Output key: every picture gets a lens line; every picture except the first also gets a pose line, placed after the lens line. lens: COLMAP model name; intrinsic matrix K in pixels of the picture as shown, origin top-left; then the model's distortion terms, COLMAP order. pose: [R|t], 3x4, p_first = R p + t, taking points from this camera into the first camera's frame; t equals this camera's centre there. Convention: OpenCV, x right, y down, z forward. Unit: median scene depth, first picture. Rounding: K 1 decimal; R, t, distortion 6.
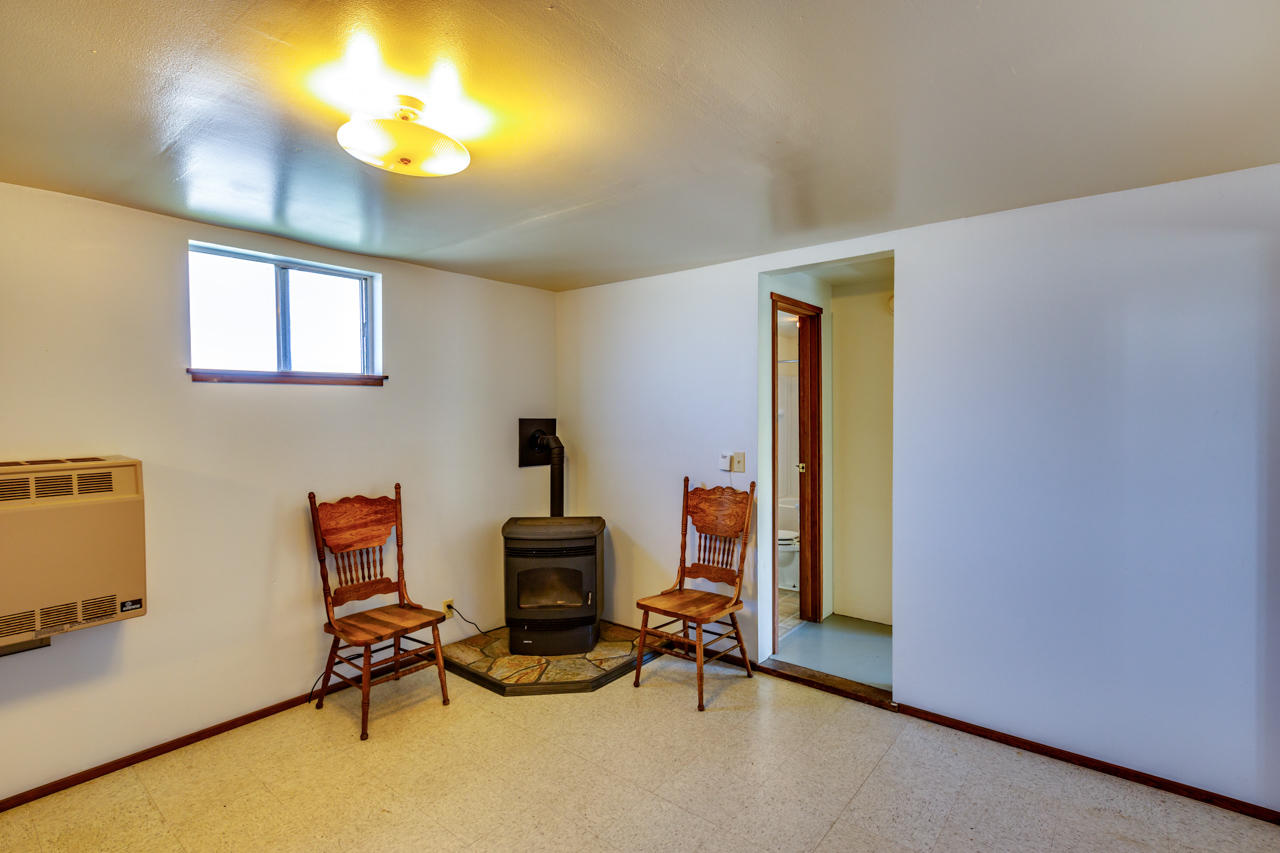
lens RADIAL K [[610.0, 0, 640.6], [0, 610.0, 423.6], [0, 0, 1]] dist [-0.002605, -0.000459]
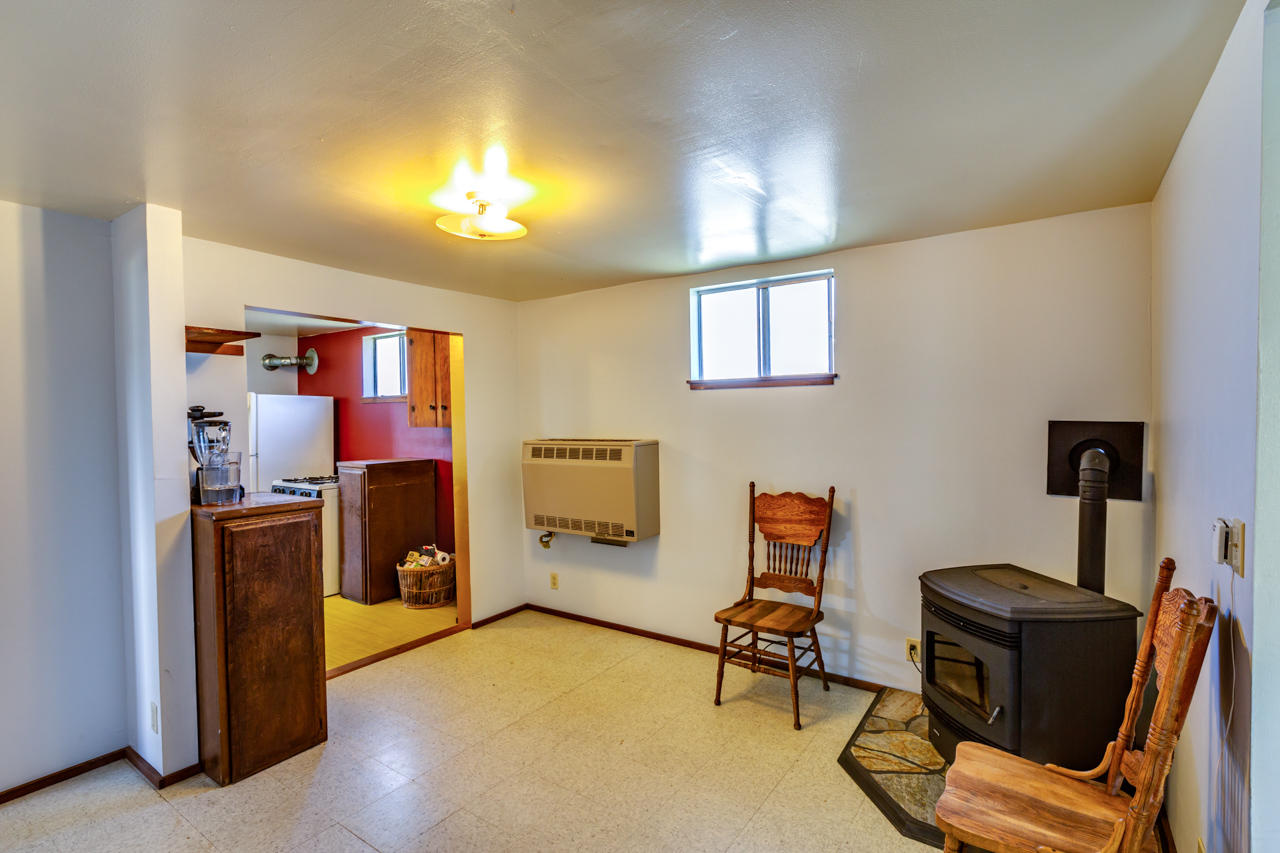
lens RADIAL K [[610.0, 0, 640.6], [0, 610.0, 423.6], [0, 0, 1]] dist [-0.002605, -0.000459]
pose [[0.071266, 0.022368, -0.997207, 0.536626], [-0.013841, 0.999674, 0.021434, -0.016730], [0.997361, 0.012275, 0.071553, 0.647570]]
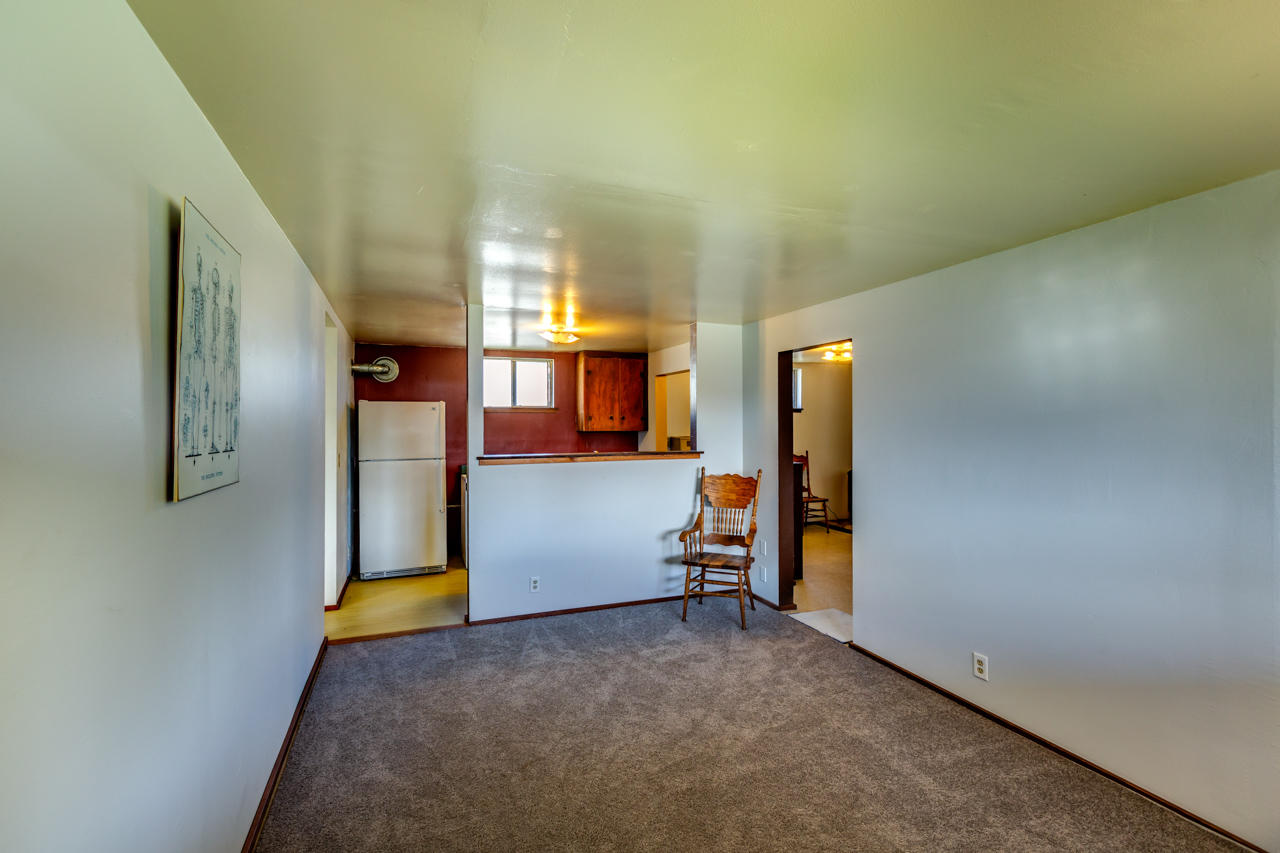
lens RADIAL K [[570.1, 0, 638.3], [0, 570.1, 425.0], [0, 0, 1]] dist [0.000184, 0.000149]
pose [[0.871984, 0.005931, -0.489499, 0.156050], [-0.013795, 0.999827, -0.012459, 0.032431], [0.489341, 0.017617, 0.871915, -1.458406]]
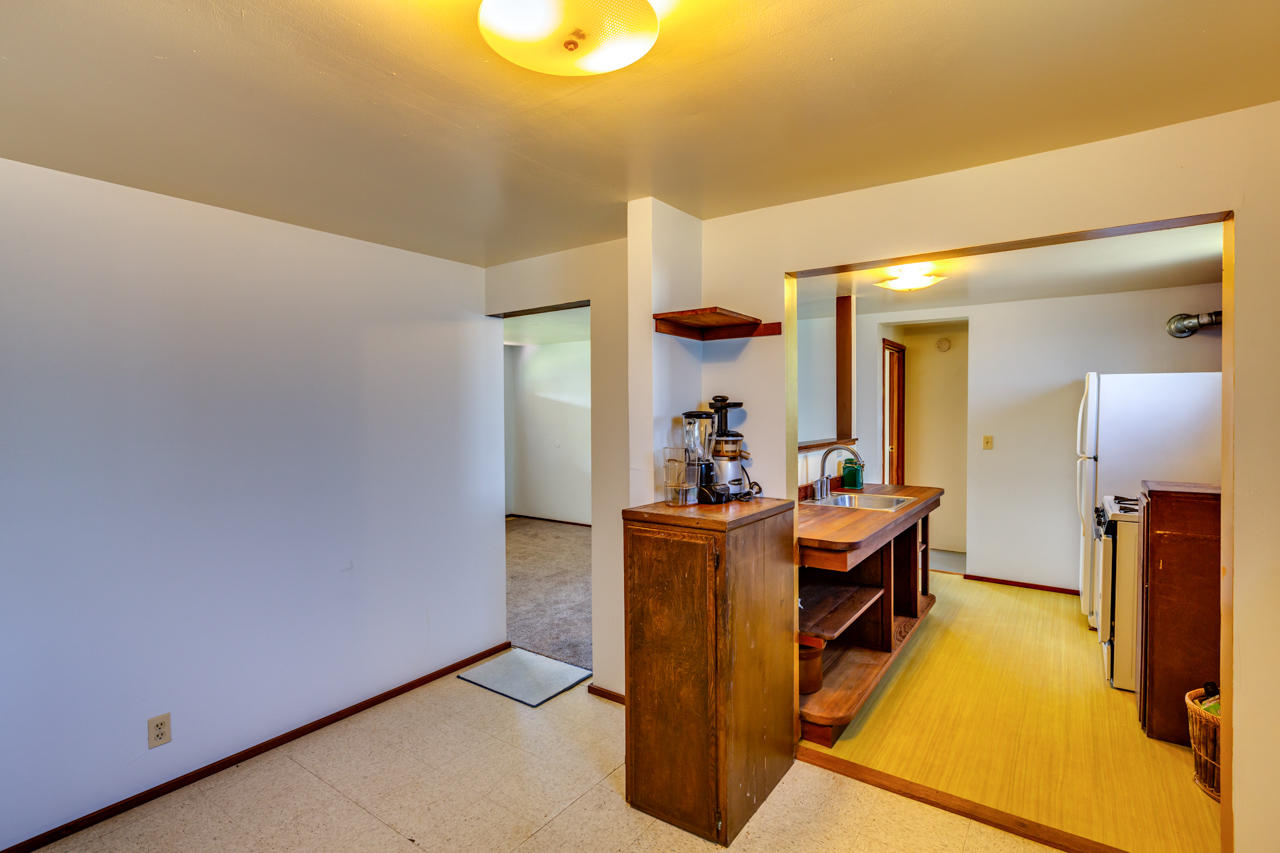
lens RADIAL K [[610.0, 0, 640.6], [0, 610.0, 423.6], [0, 0, 1]] dist [-0.002605, -0.000459]
pose [[-0.997975, 0.015072, -0.061802, -0.203661], [0.012189, 0.998831, 0.046772, -0.017064], [0.062435, 0.045924, -0.996992, 0.874714]]
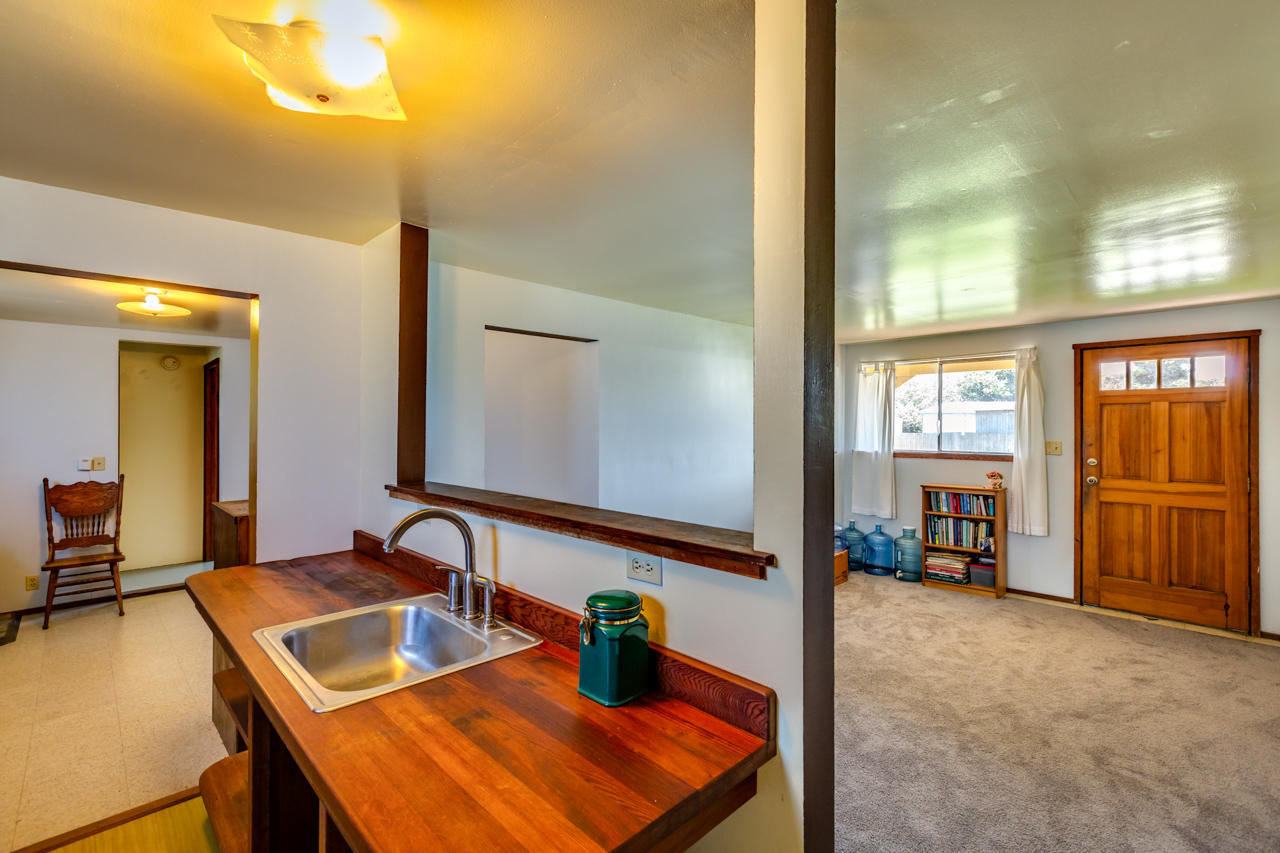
lens RADIAL K [[566.8, 0, 640.4], [0, 566.8, 424.0], [0, 0, 1]] dist [0.000616, -0.000127]
pose [[0.110576, 0.007384, 0.993840, -1.122684], [0.025553, 0.999621, -0.010270, 0.016101], [-0.993539, 0.026532, 0.110345, -0.477378]]
